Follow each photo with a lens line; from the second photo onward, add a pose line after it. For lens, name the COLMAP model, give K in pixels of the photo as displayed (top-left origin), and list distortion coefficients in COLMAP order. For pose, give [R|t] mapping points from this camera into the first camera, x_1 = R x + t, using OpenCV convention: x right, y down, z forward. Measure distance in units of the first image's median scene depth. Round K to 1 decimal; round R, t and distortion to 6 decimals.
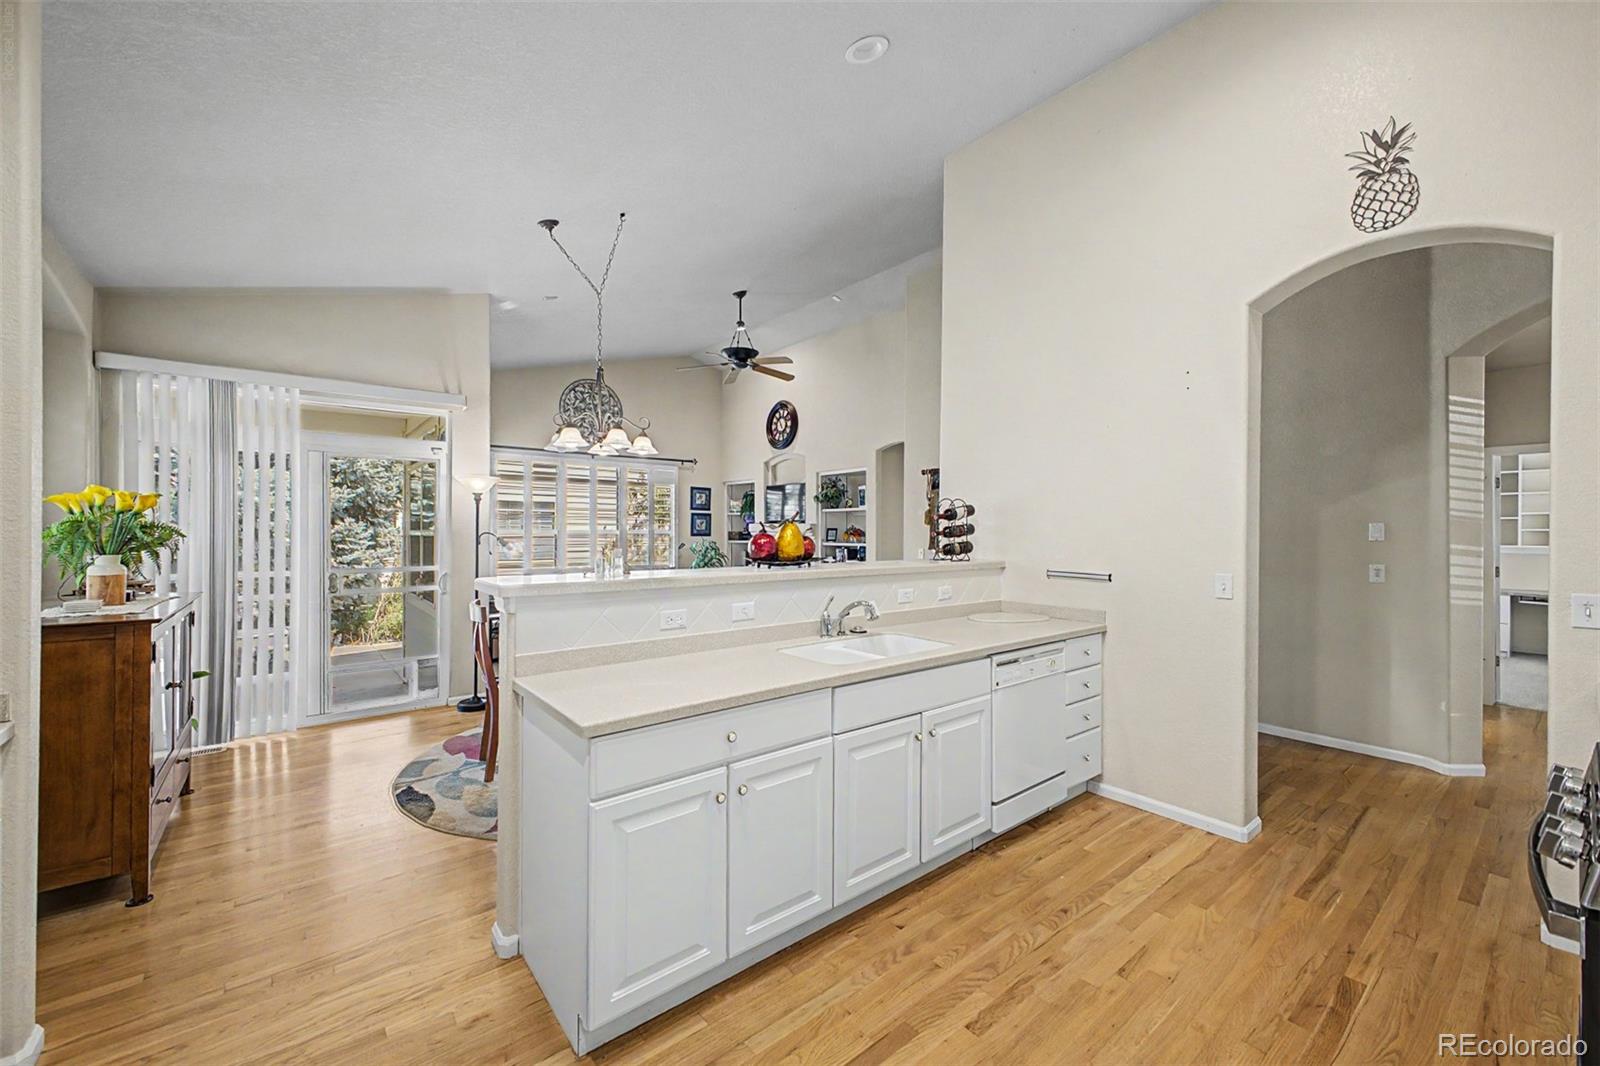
lens RADIAL K [[631.5, 0, 806.2], [0, 631.5, 532.7], [0, 0, 1]] dist [0.021141, -0.005181]
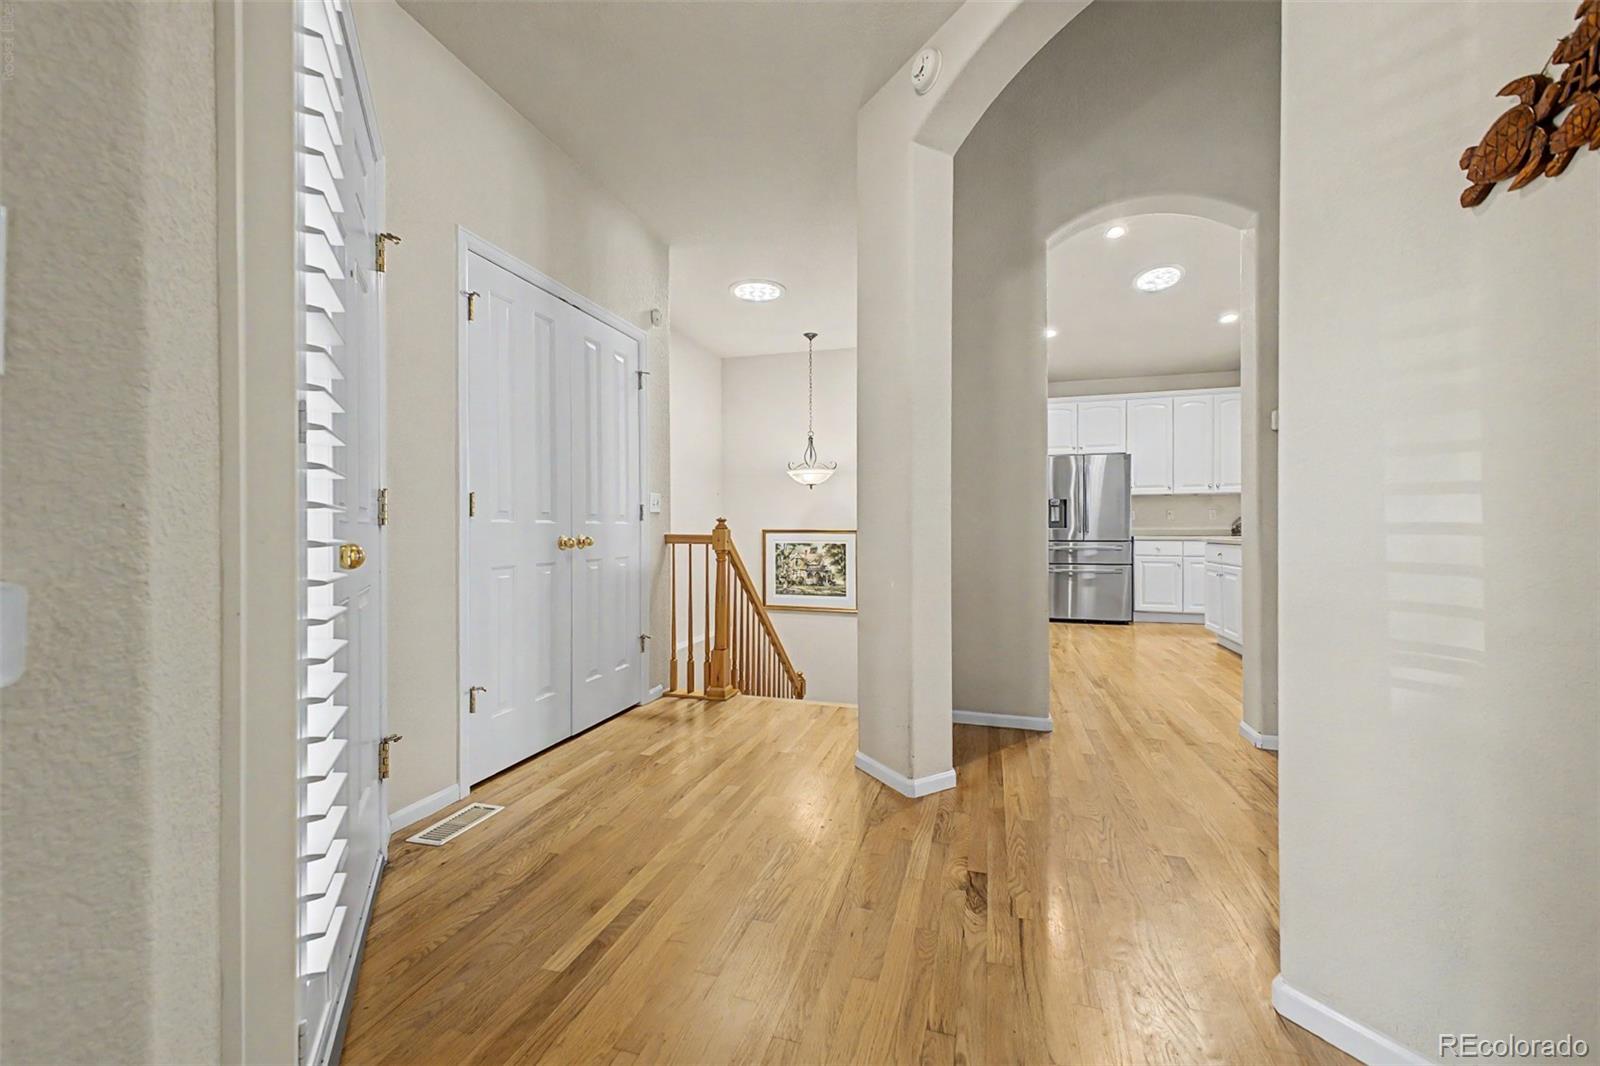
lens RADIAL K [[631.5, 0, 817.5], [0, 631.5, 528.2], [0, 0, 1]] dist [0.021141, -0.005181]
pose [[-0.817676, -0.003315, -0.575669, 1.410853], [-0.001641, 0.999993, -0.003428, 0.110782], [0.575676, -0.001858, -0.817676, 1.101285]]
